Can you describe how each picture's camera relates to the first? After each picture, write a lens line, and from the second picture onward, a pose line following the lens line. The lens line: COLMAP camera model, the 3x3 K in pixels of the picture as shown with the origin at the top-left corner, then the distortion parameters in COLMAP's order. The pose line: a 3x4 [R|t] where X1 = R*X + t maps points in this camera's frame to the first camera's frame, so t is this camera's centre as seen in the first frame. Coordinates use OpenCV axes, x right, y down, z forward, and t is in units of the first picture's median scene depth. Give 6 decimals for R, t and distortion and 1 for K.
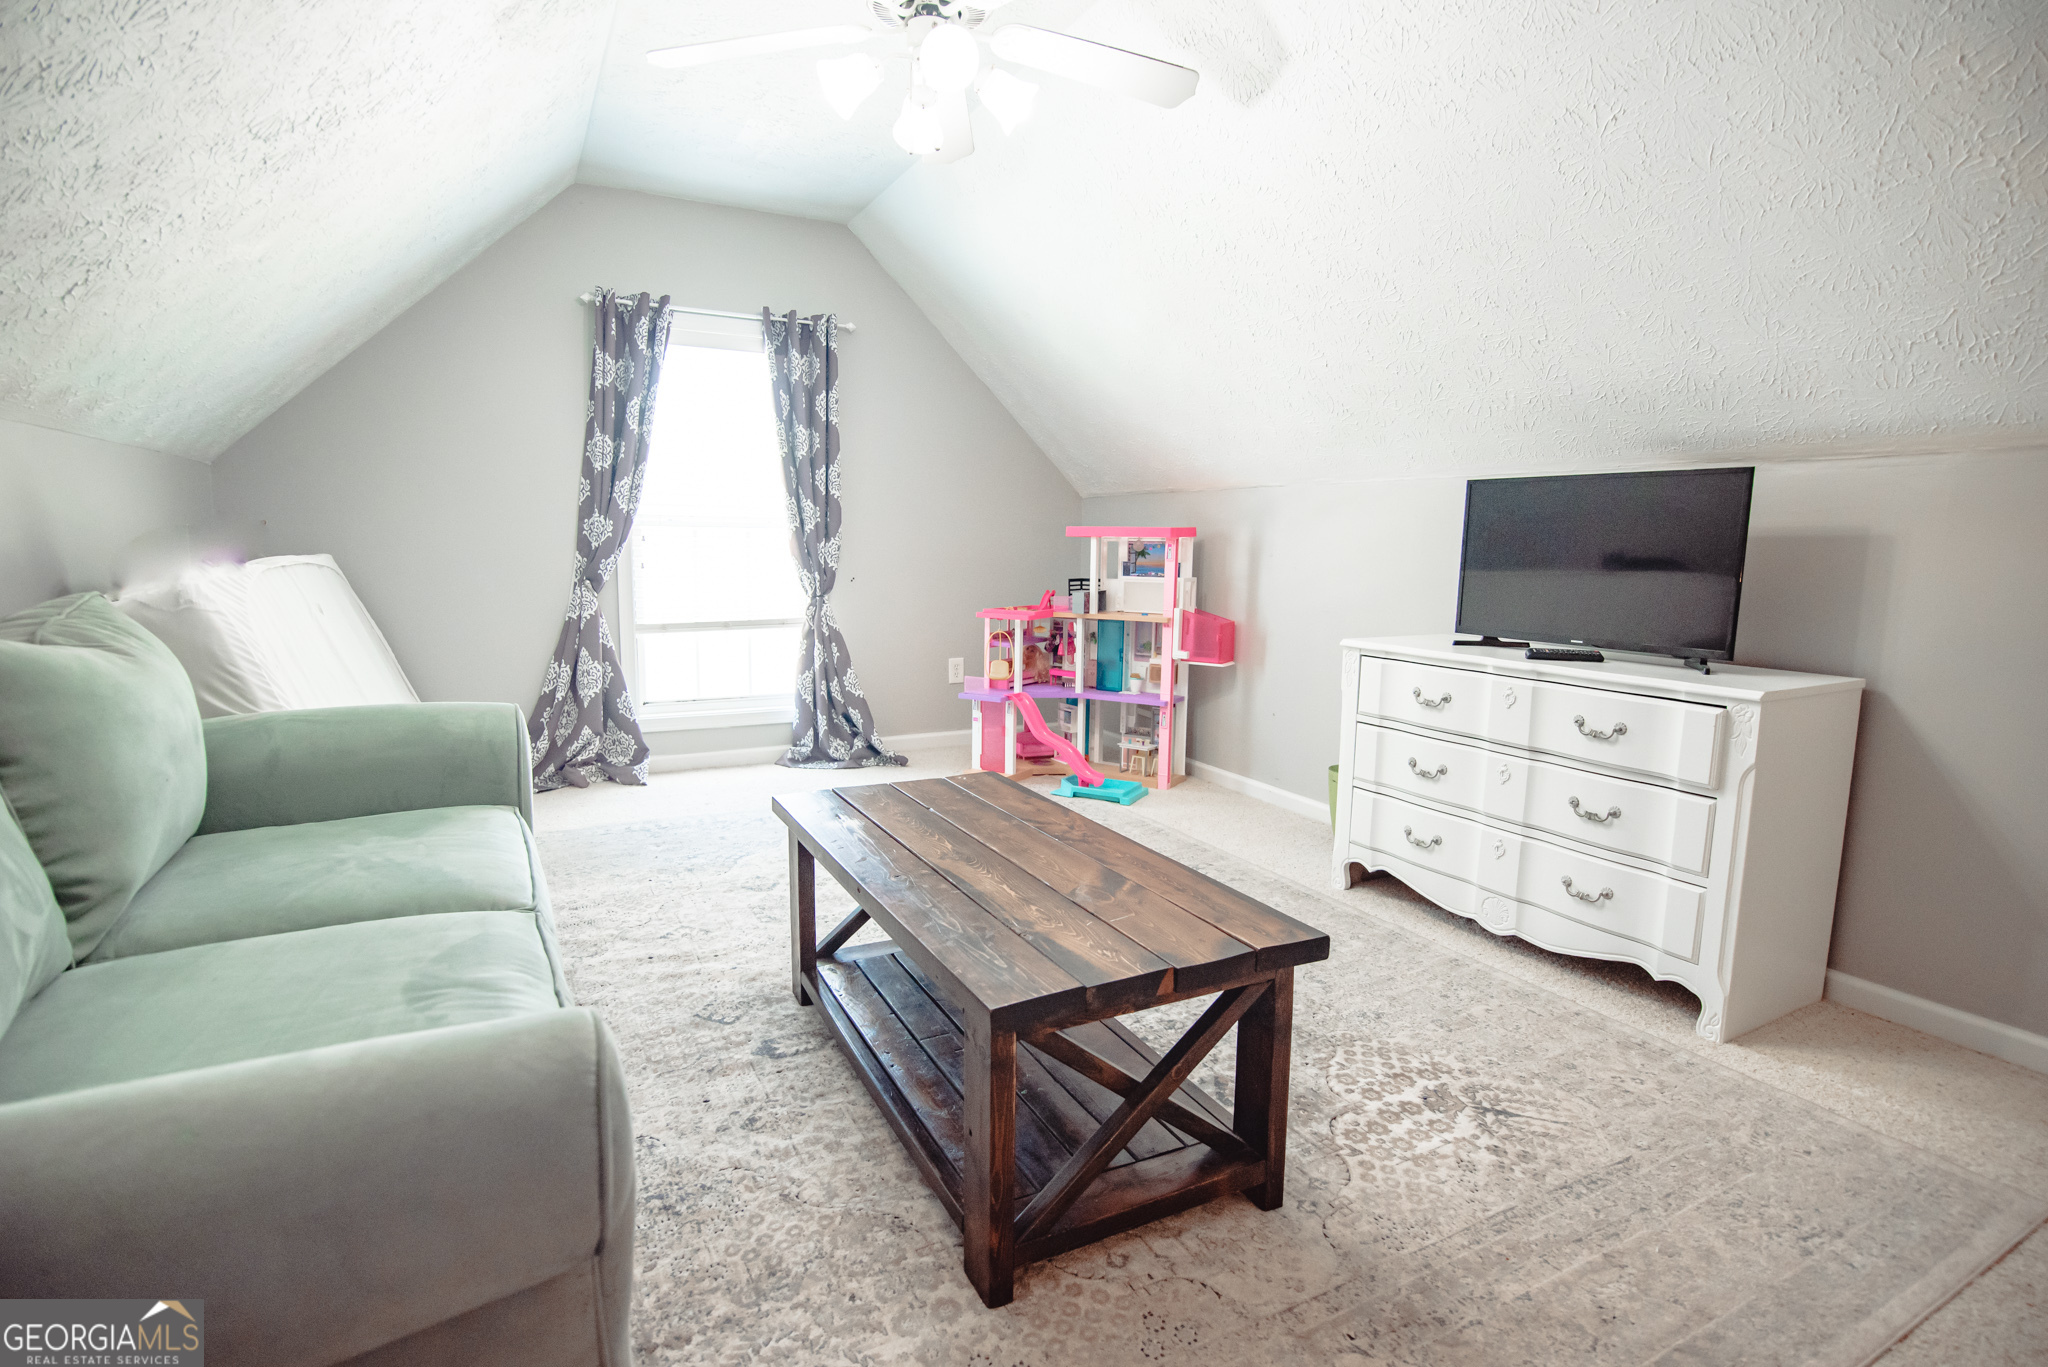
lens RADIAL K [[1003.7, 0, 1024.0], [0, 1003.7, 683.5], [0, 0, 1]] dist [-0.019133, -0.000877]
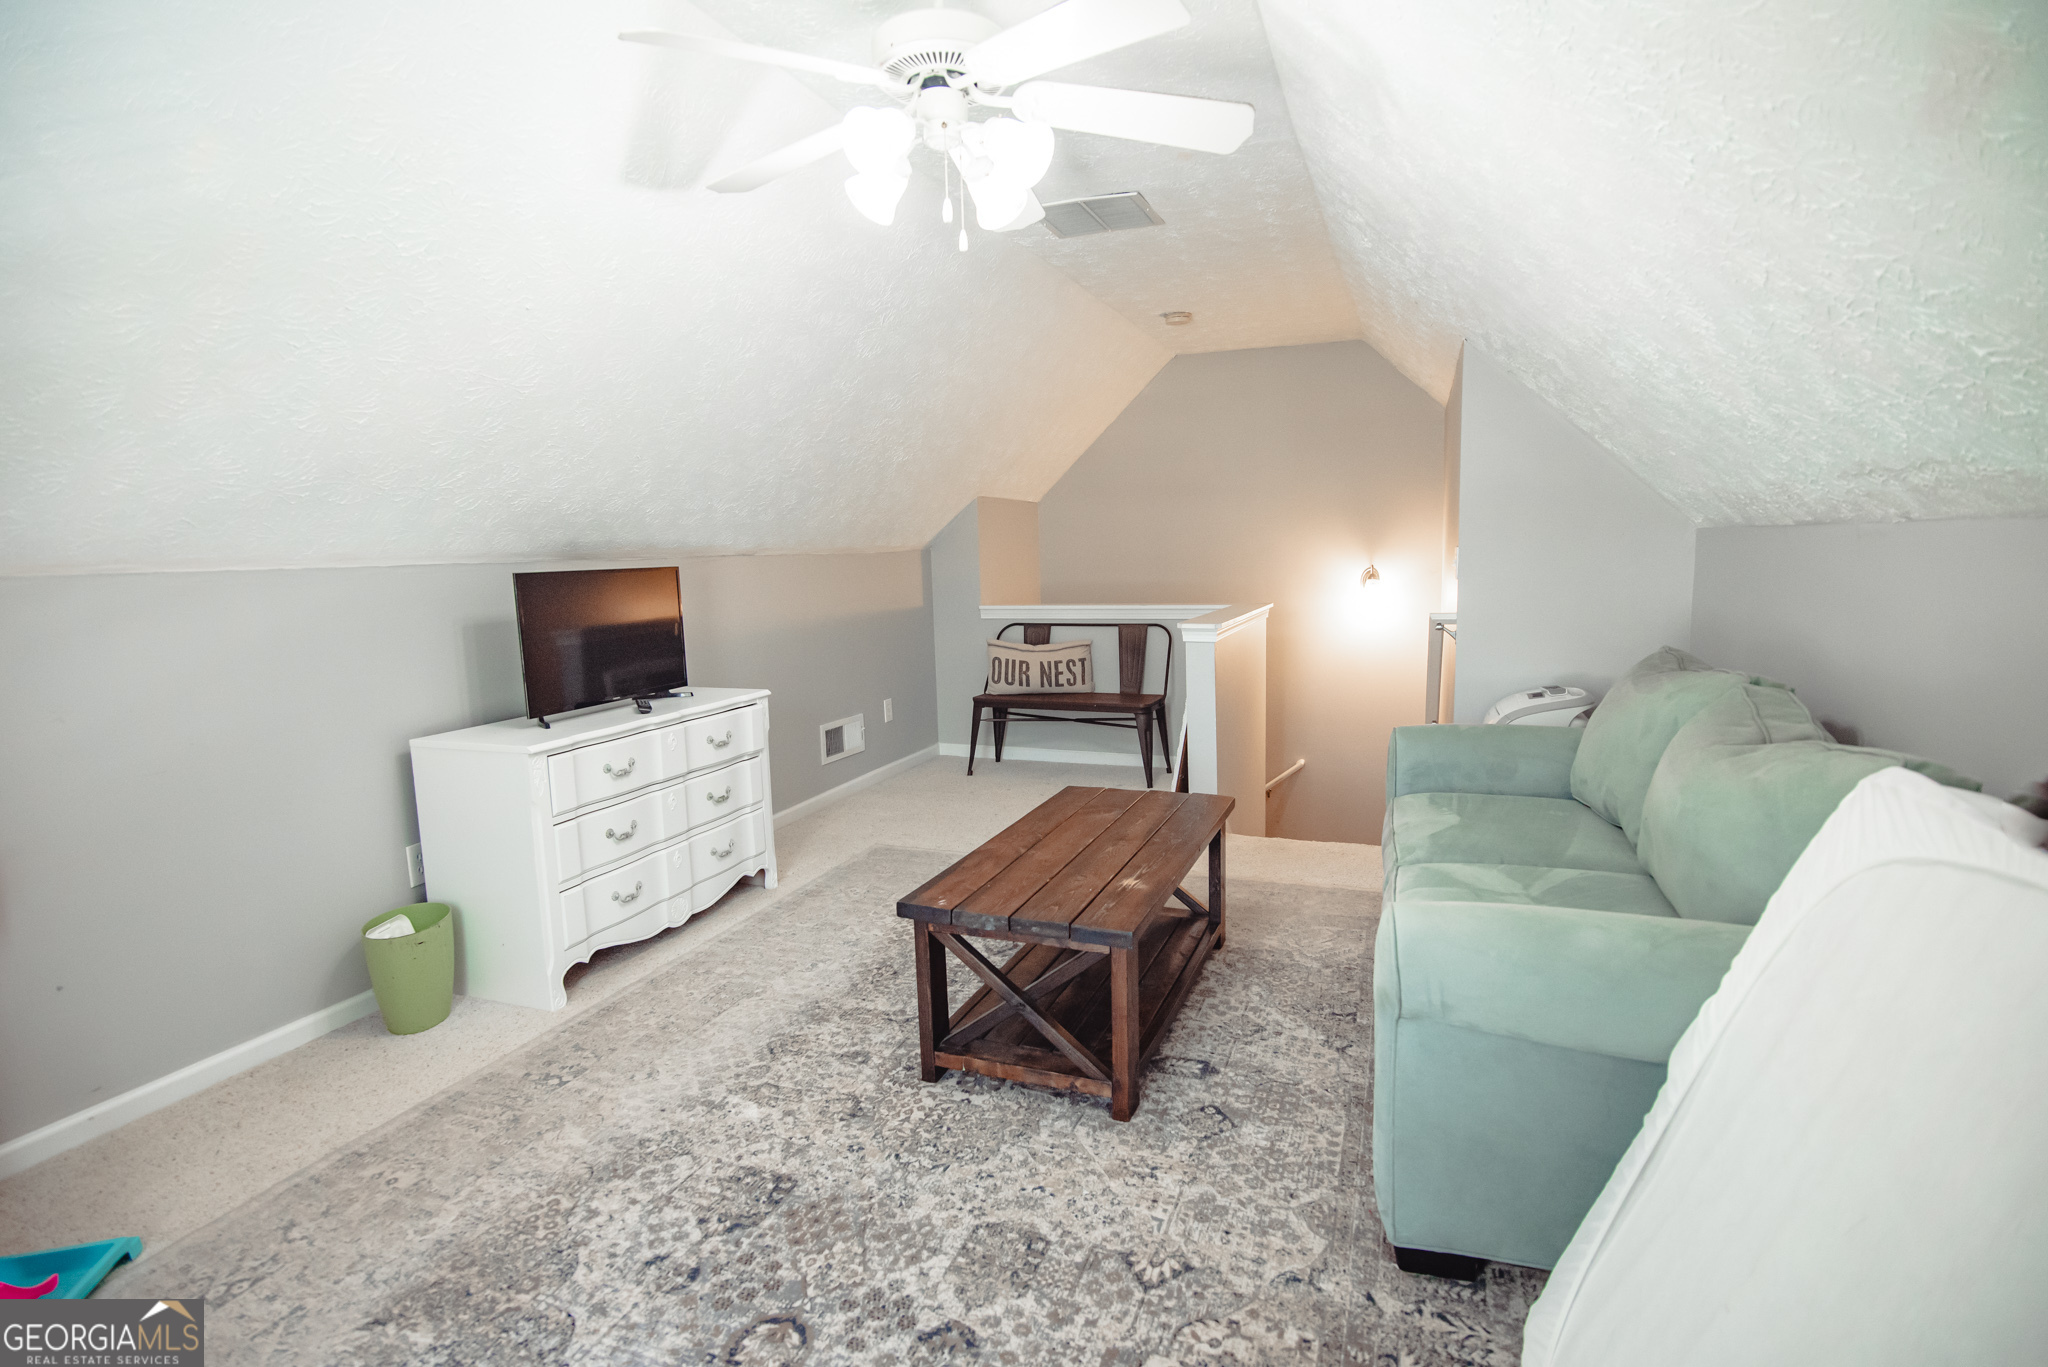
lens RADIAL K [[1003.7, 0, 1024.0], [0, 1003.7, 683.5], [0, 0, 1]] dist [-0.019133, -0.000877]
pose [[-0.657542, -0.097275, 0.747112, -0.869503], [0.122994, 0.964468, 0.233824, -0.342733], [-0.743311, 0.245639, -0.622214, 1.626681]]
